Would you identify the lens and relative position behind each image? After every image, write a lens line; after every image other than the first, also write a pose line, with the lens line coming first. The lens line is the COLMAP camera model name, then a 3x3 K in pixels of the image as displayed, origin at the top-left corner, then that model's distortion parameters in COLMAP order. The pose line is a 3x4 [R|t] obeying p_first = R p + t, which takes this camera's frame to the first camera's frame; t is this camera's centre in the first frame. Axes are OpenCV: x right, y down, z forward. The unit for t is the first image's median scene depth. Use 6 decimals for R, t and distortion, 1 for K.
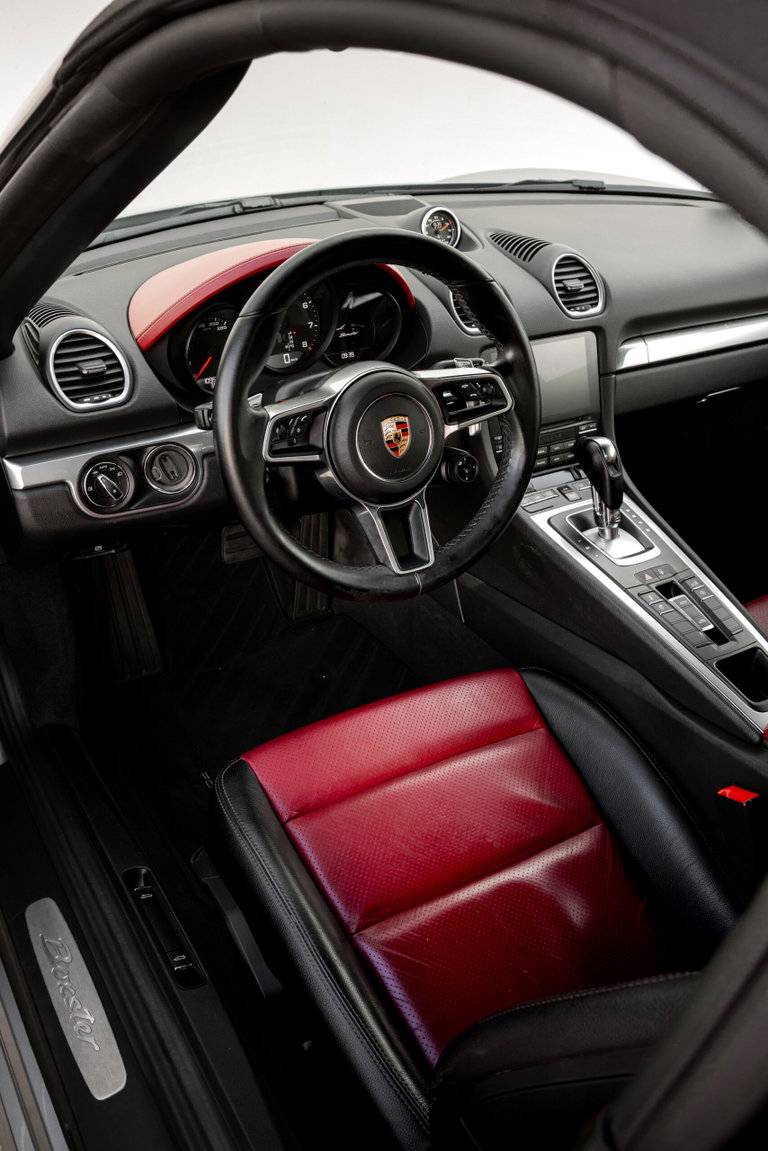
lens RADIAL K [[1035.3, 0, 378.8], [0, 1035.3, 583.0], [0, 0, 1]] dist [0.010474, -0.019810]
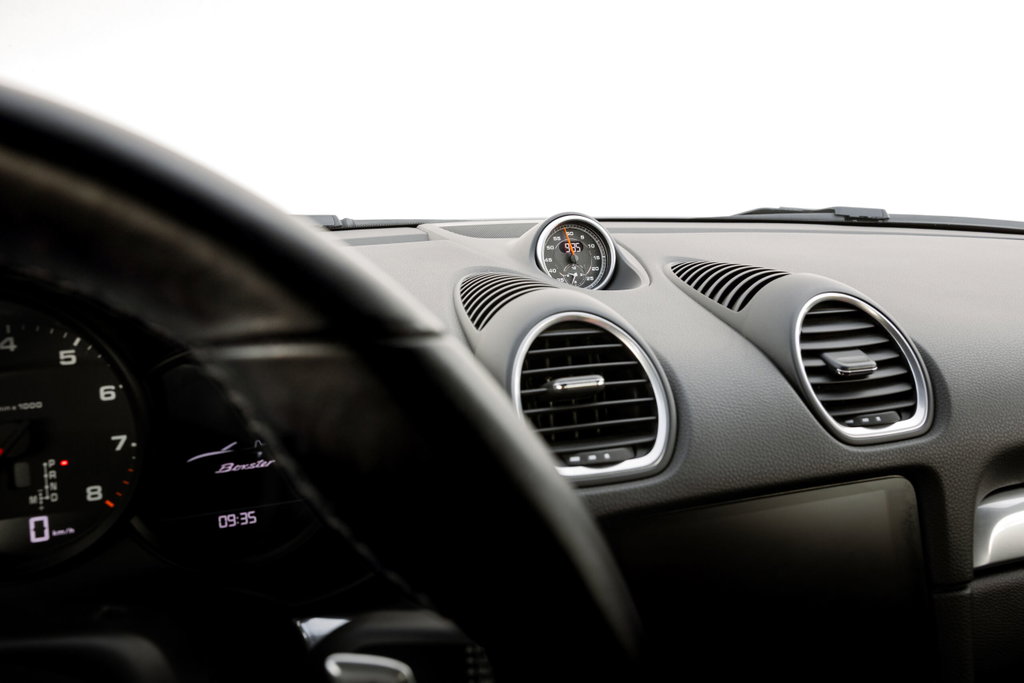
lens RADIAL K [[768.8, 0, 507.8], [0, 768.8, 343.8], [0, 0, 1]] dist [0.003070, 0.000961]
pose [[0.976004, 0.027987, -0.215945, 0.133940], [-0.088790, 0.956667, -0.277317, -0.219948], [0.198826, 0.289837, 0.936196, 0.759623]]
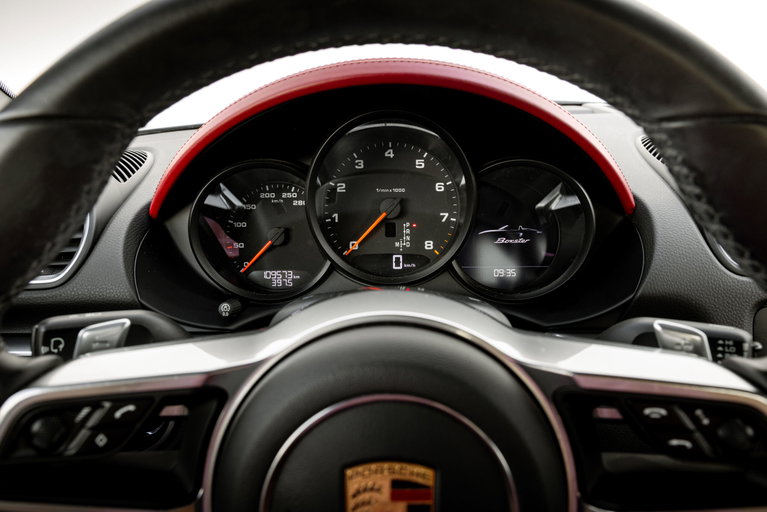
lens RADIAL K [[575.9, 0, 384.0], [0, 575.9, 248.5], [0, 0, 1]] dist [0.003070, 0.000961]
pose [[0.852692, 0.140807, -0.503080, 0.083784], [-0.250463, 0.955287, -0.157146, -0.167240], [0.458459, 0.260000, 0.849833, 0.693011]]
